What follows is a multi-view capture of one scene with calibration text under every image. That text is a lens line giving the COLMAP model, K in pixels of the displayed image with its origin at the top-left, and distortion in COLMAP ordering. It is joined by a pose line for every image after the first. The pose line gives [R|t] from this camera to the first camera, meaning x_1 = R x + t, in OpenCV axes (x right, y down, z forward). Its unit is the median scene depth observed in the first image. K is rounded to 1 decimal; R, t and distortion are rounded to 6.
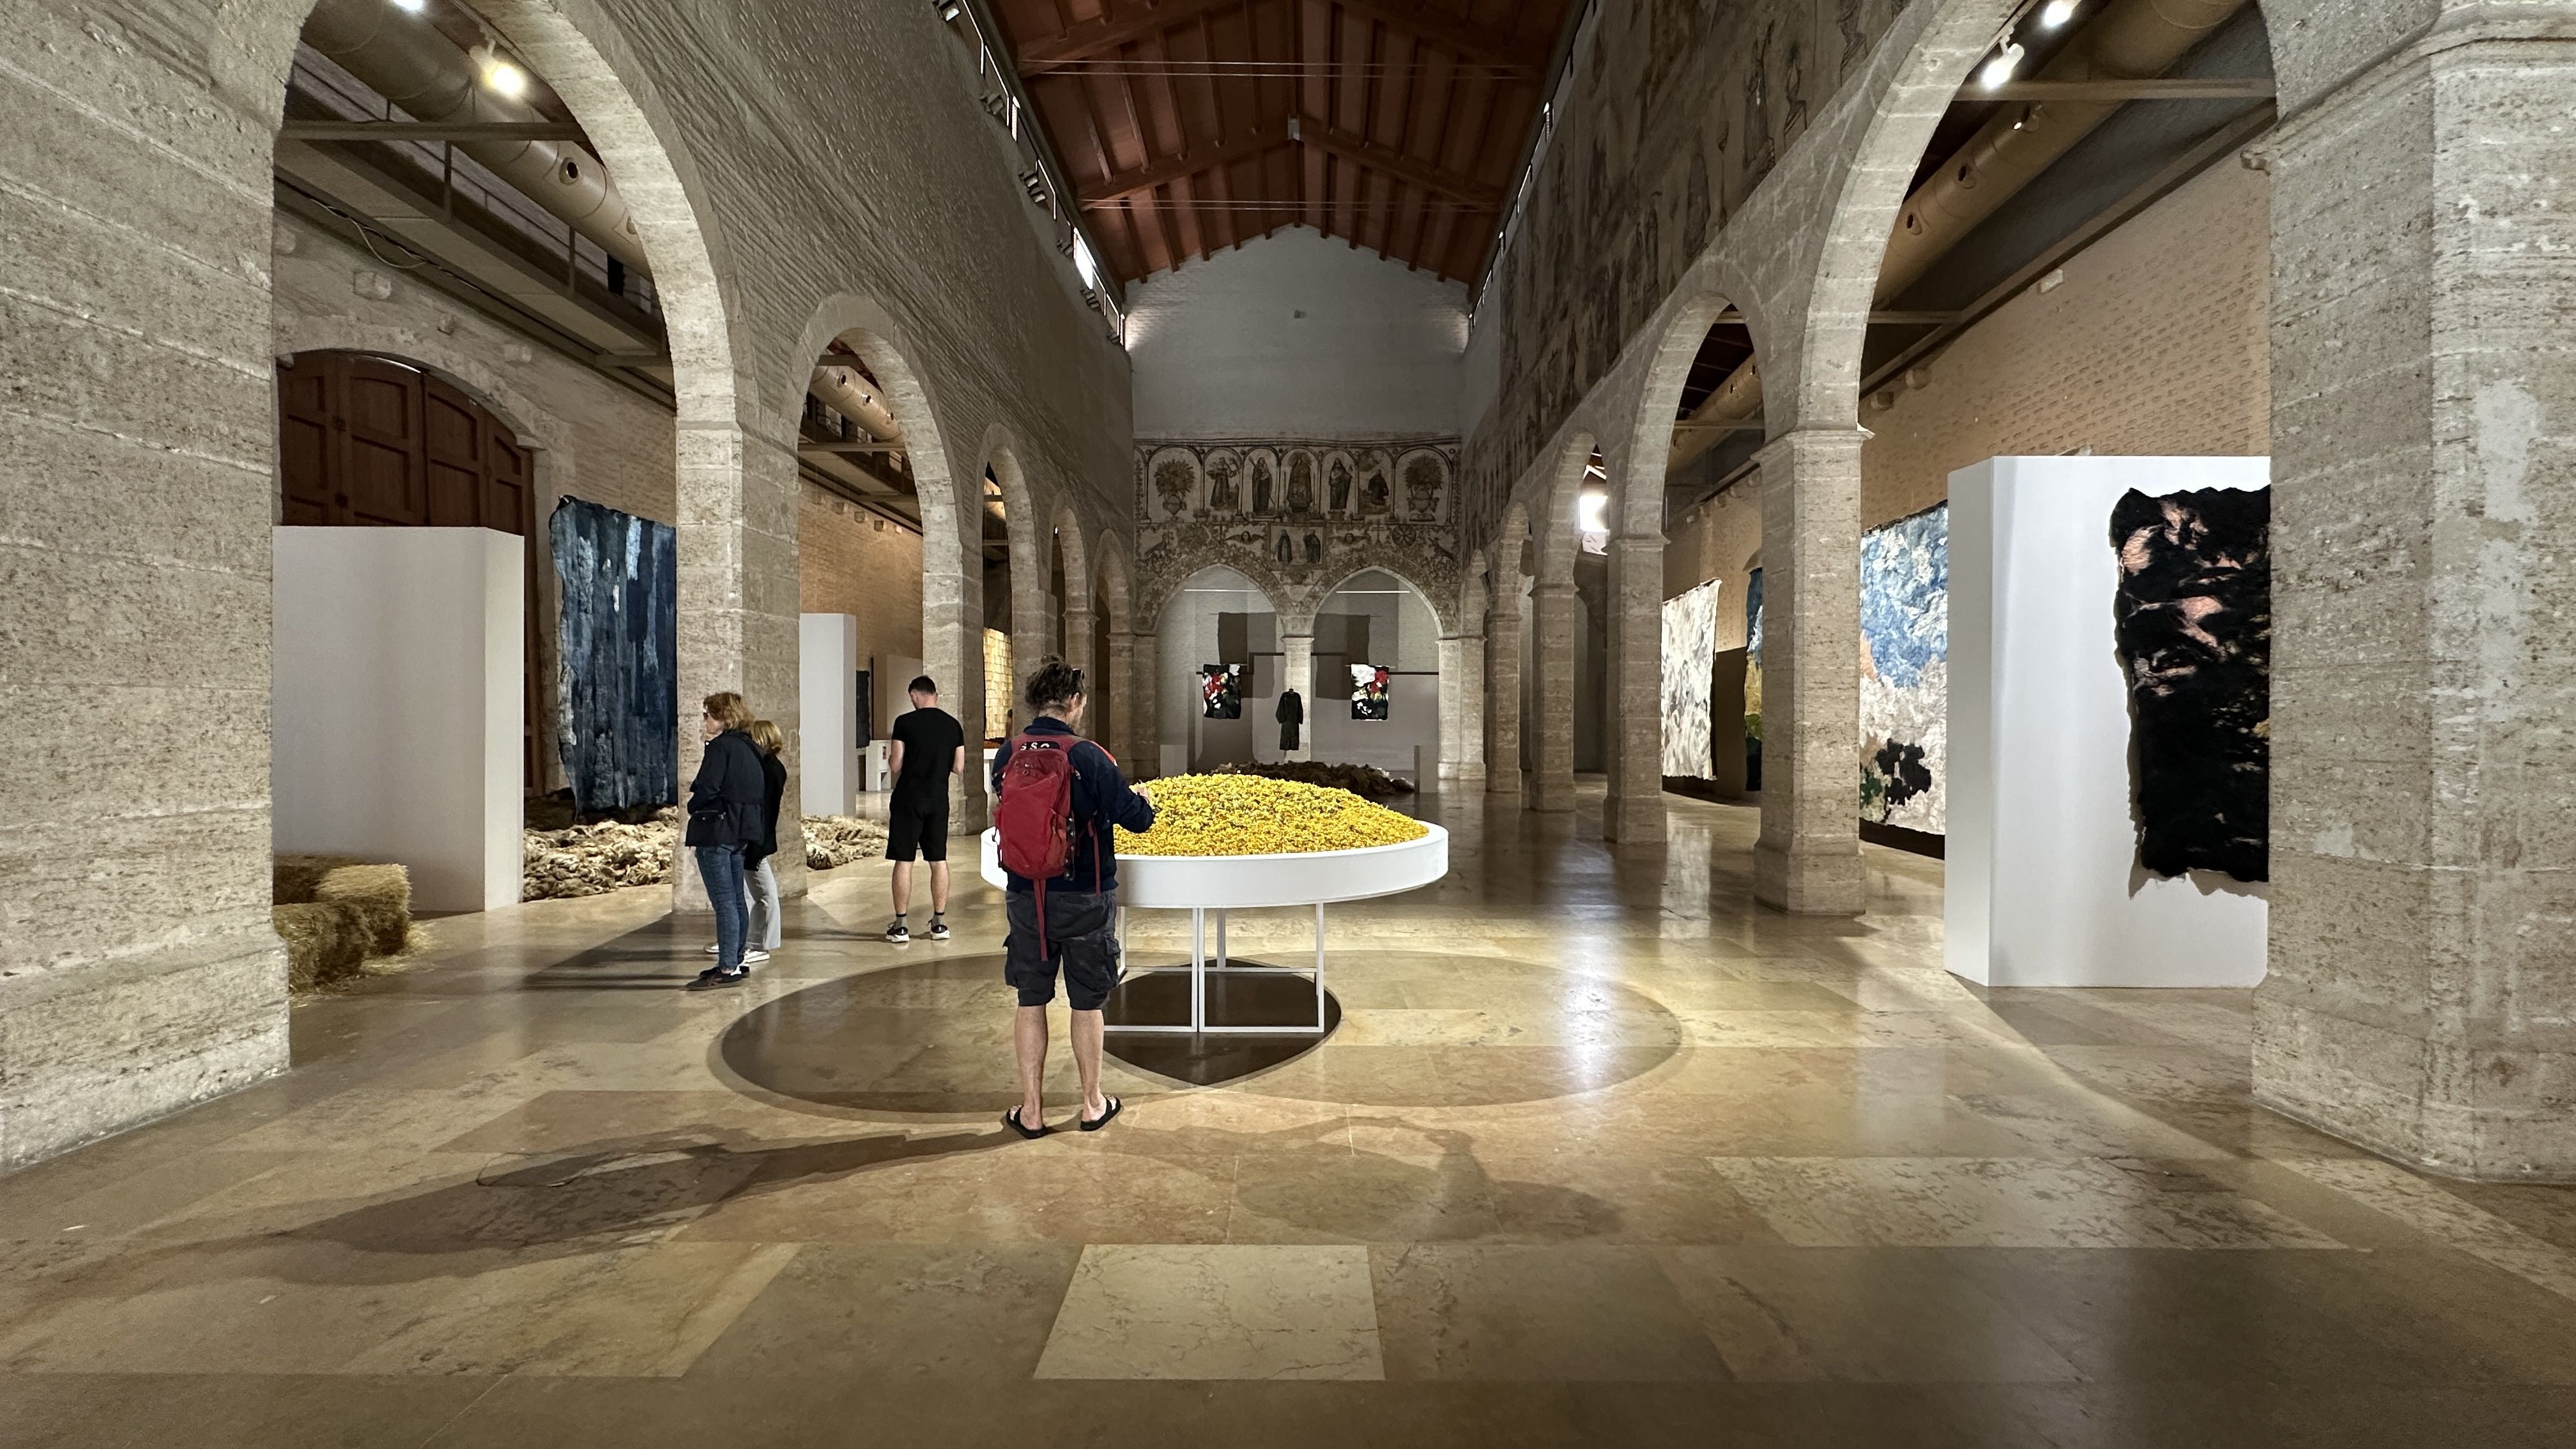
lens RADIAL K [[1025.5, 0, 1289.4], [0, 1025.5, 720.0], [0, 0, 1]] dist [-0.002416, 0.000069]
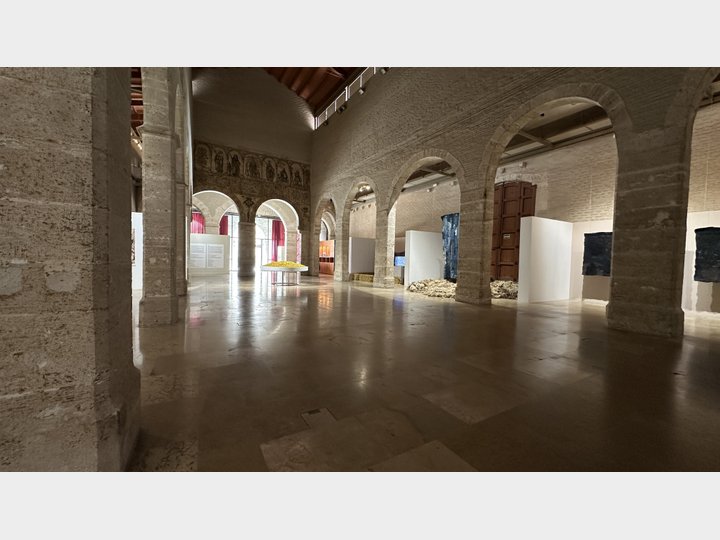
lens RADIAL K [[286.7, 0, 360.5], [0, 286.7, 268.3], [0, 0, 1]] dist [-0.002338, 0.000018]
pose [[-0.849534, 0.000175, -0.527534, 0.150267], [-0.021988, 0.999119, 0.035740, 0.001954], [0.527075, 0.041961, -0.848782, 0.741298]]
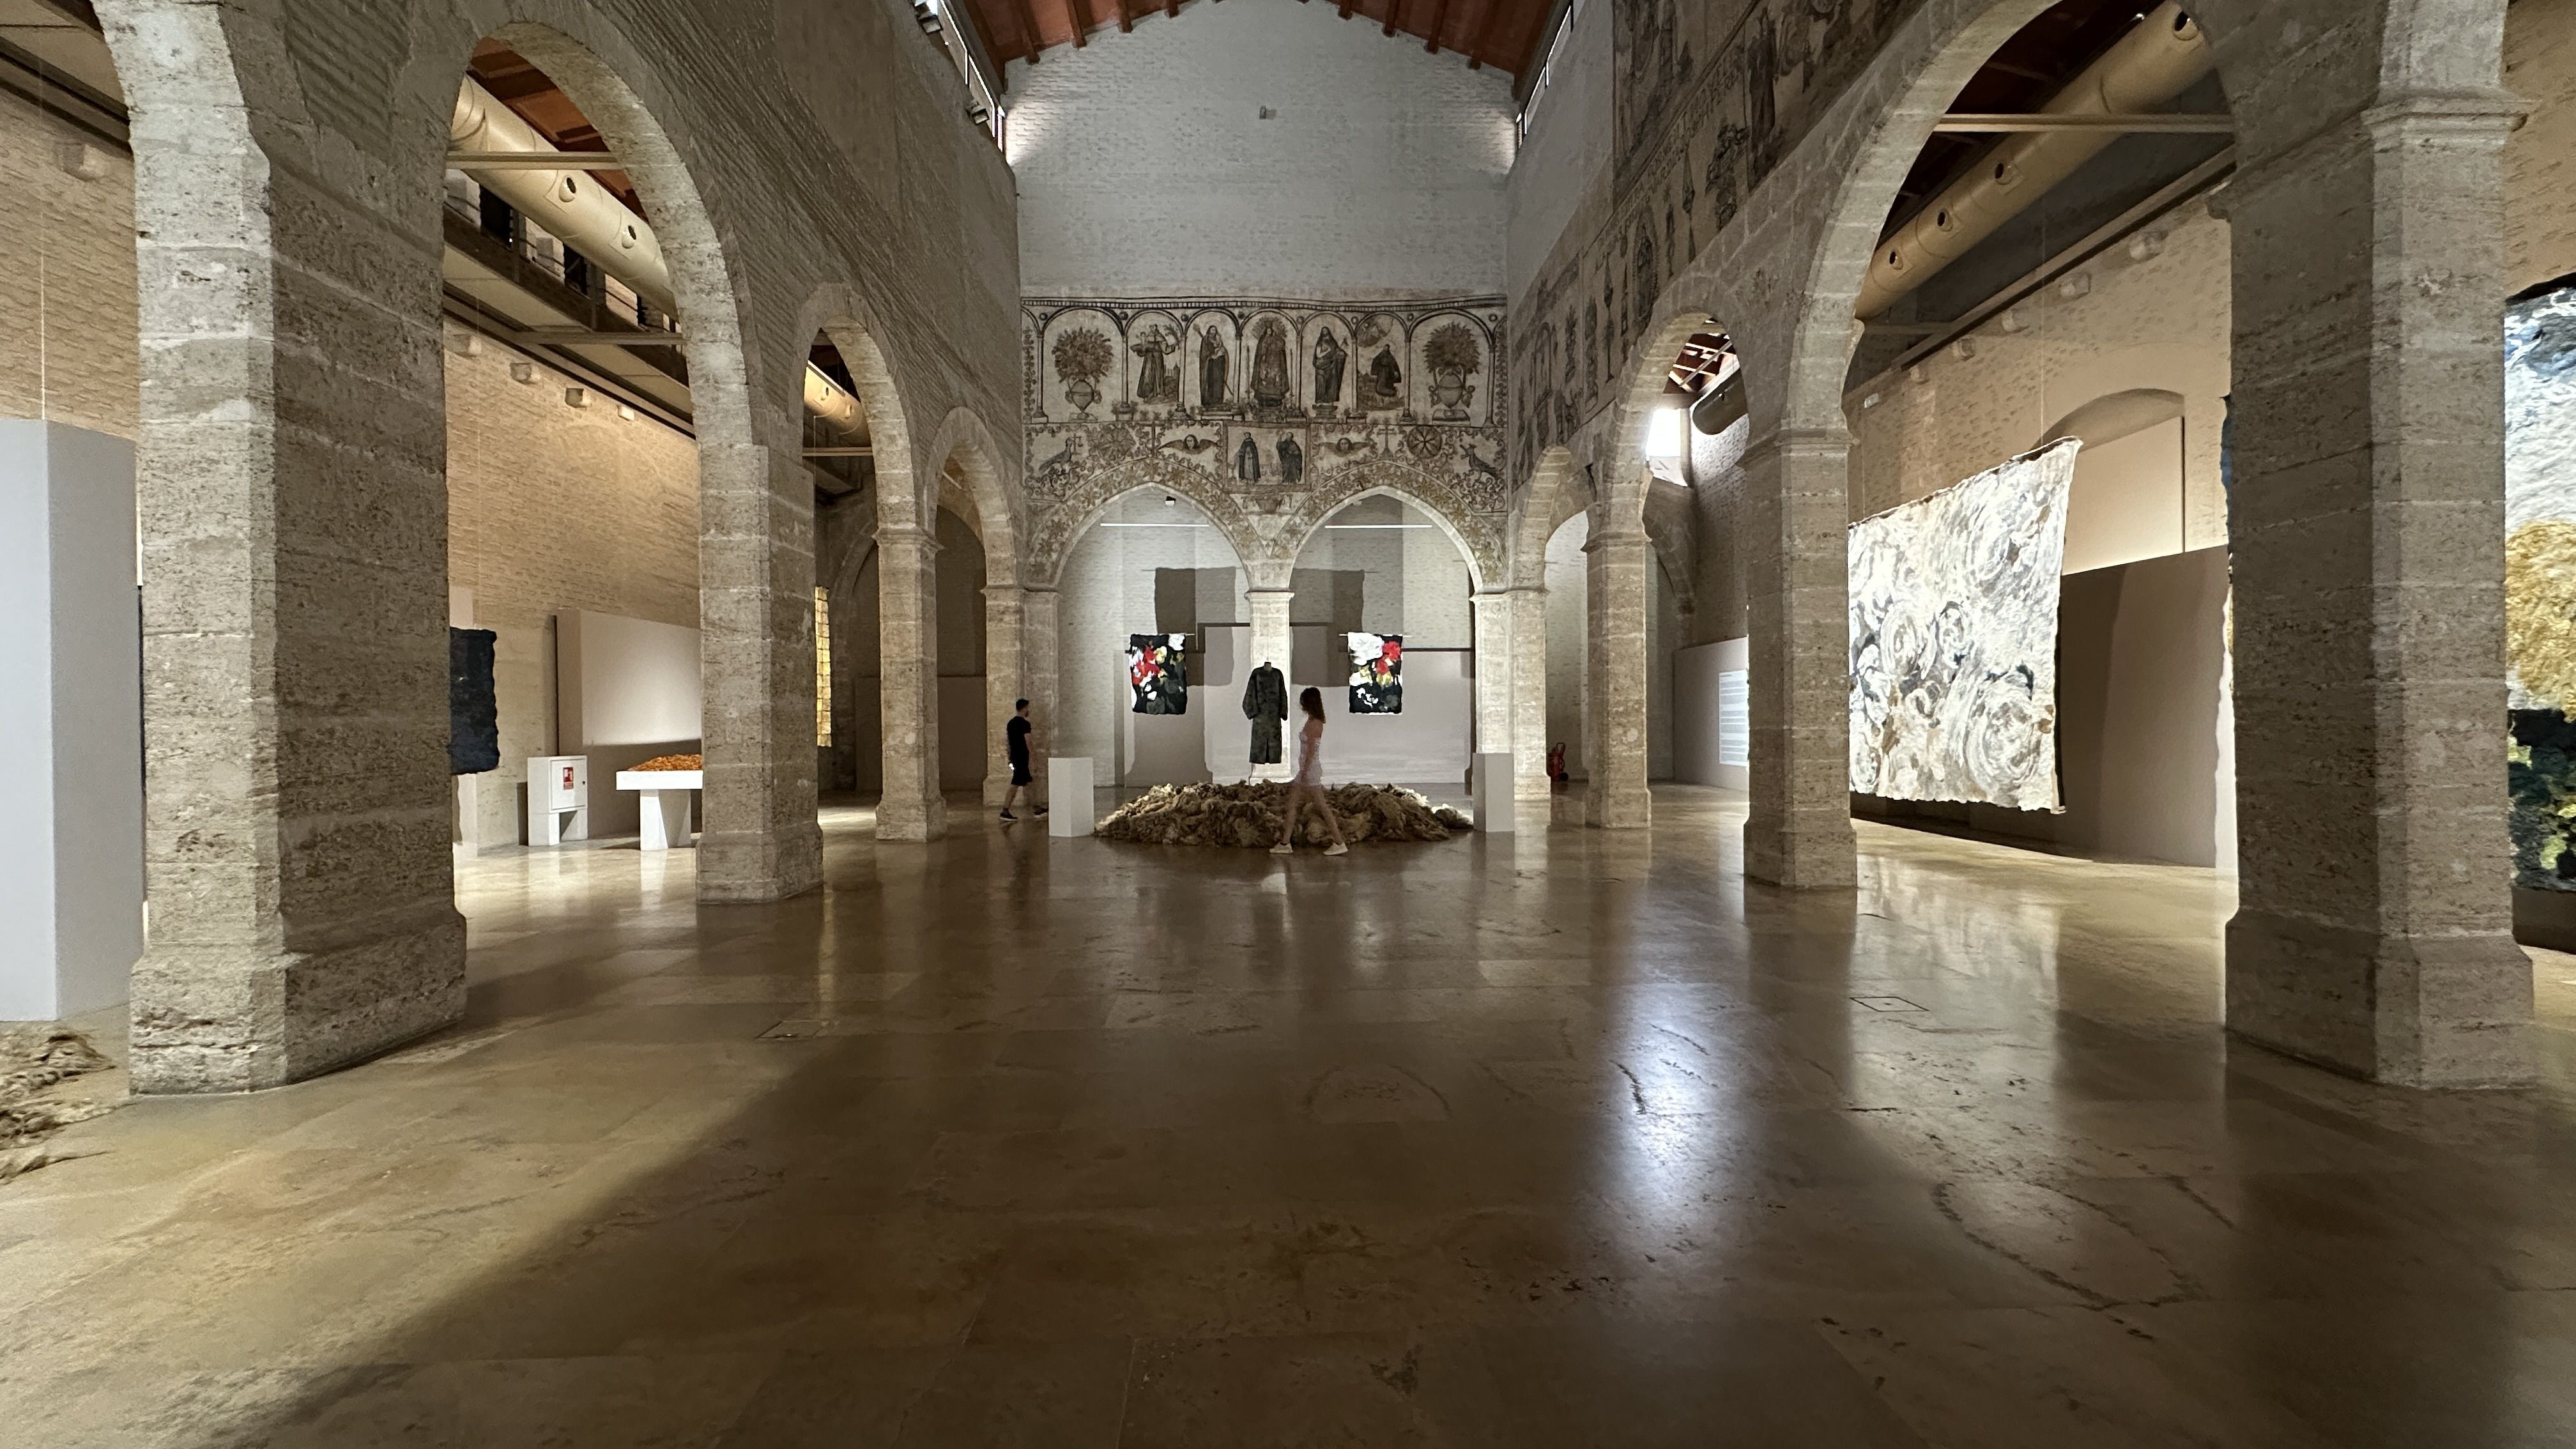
lens RADIAL K [[1025.5, 0, 1289.4], [0, 1025.5, 720.0], [0, 0, 1]] dist [-0.002416, 0.000069]
pose [[0.998835, -0.011593, 0.046839, -0.011566], [0.011524, 0.999932, 0.001755, 0.002379], [-0.046857, -0.001213, 0.998901, 0.325651]]
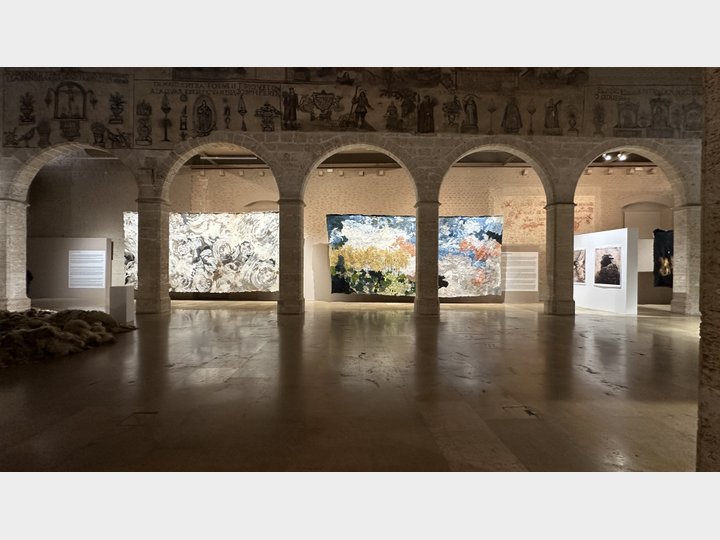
lens RADIAL K [[286.7, 0, 360.5], [0, 286.7, 268.3], [0, 0, 1]] dist [-0.002338, 0.000018]
pose [[-0.044171, -0.003079, 0.999019, -0.198718], [-0.008829, 0.999957, 0.002691, -0.001309], [-0.998985, -0.008702, -0.044196, 0.573882]]
